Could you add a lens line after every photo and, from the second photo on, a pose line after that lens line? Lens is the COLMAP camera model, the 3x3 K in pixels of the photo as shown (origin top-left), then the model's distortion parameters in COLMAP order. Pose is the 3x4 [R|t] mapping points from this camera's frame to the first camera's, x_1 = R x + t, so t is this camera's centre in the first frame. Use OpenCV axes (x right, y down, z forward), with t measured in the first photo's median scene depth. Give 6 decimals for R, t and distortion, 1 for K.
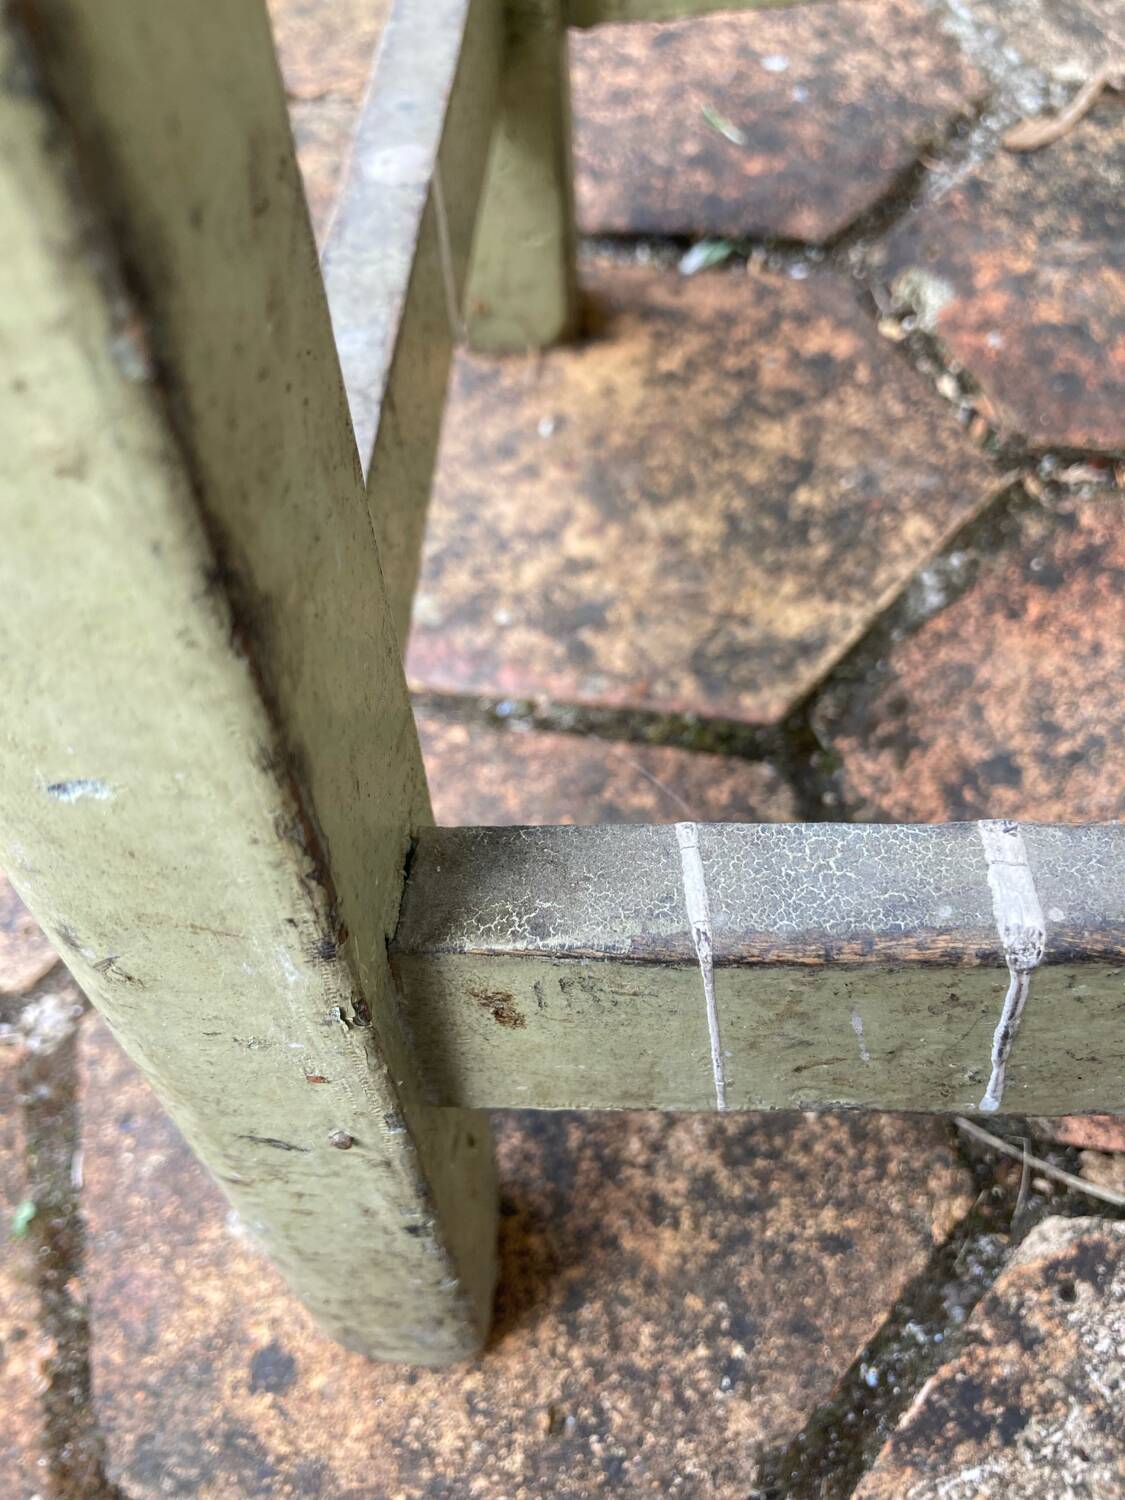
lens RADIAL K [[1258.3, 0, 565.9], [0, 1258.3, 750.5], [0, 0, 1]] dist [-0.006421, -0.008226]
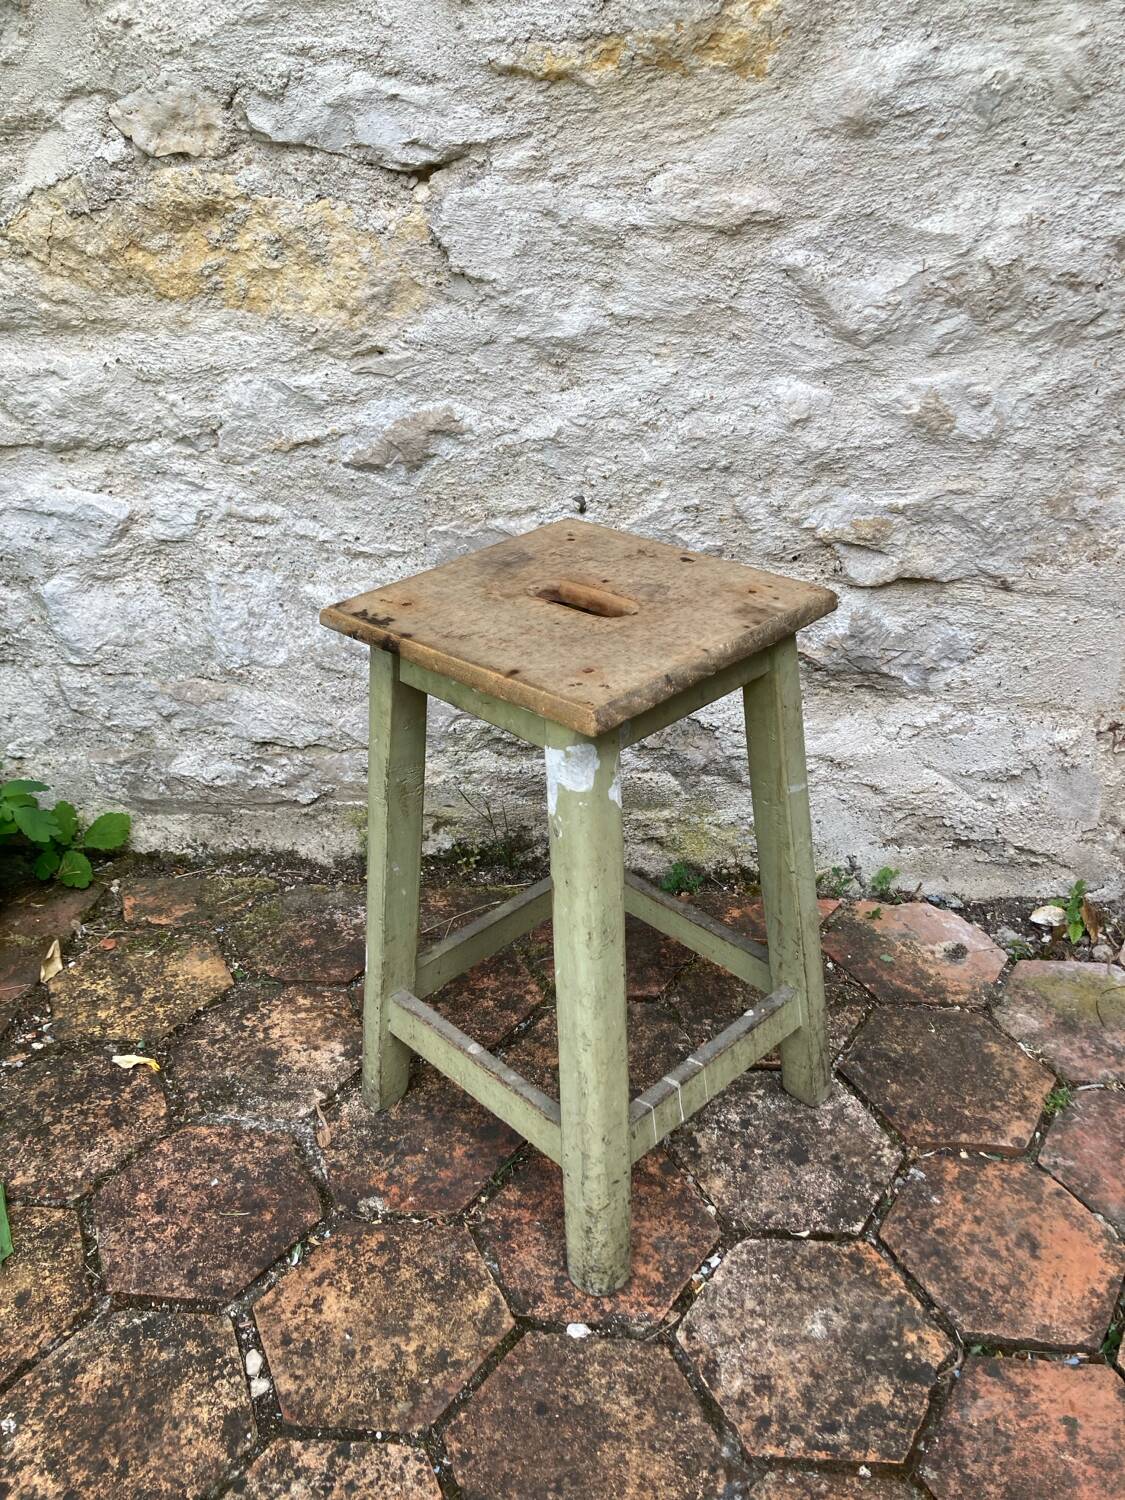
lens RADIAL K [[1226.4, 0, 566.1], [0, 1226.4, 746.7], [0, 0, 1]] dist [-0.006524, 0.017334]
pose [[0.381679, -0.326415, 0.864740, -2.021866], [0.745509, 0.661766, -0.079255, -0.656802], [-0.546386, 0.674921, 0.495927, -1.612363]]
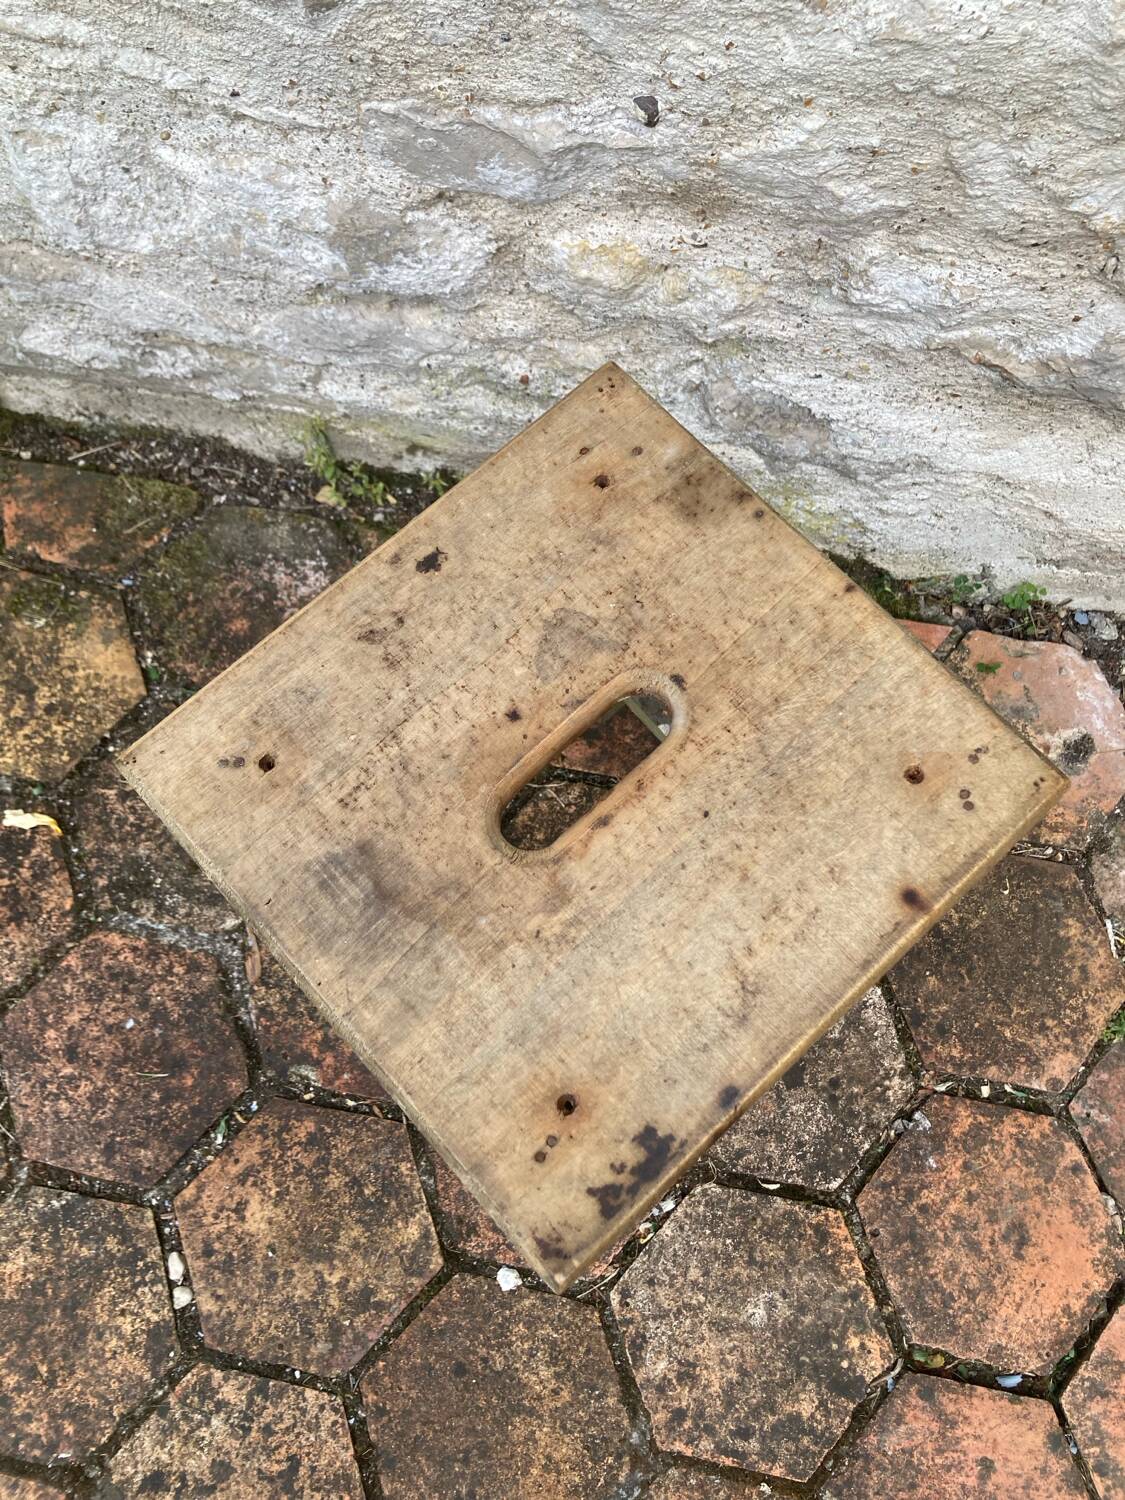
lens RADIAL K [[1231.1, 0, 557.9], [0, 1231.1, 740.5], [0, 0, 1]] dist [-0.012061, 0.025029]
pose [[0.486737, -0.783276, 0.386737, 0.145982], [0.688919, 0.616401, 0.381367, -1.769369], [-0.537101, 0.080805, 0.839639, -1.758902]]
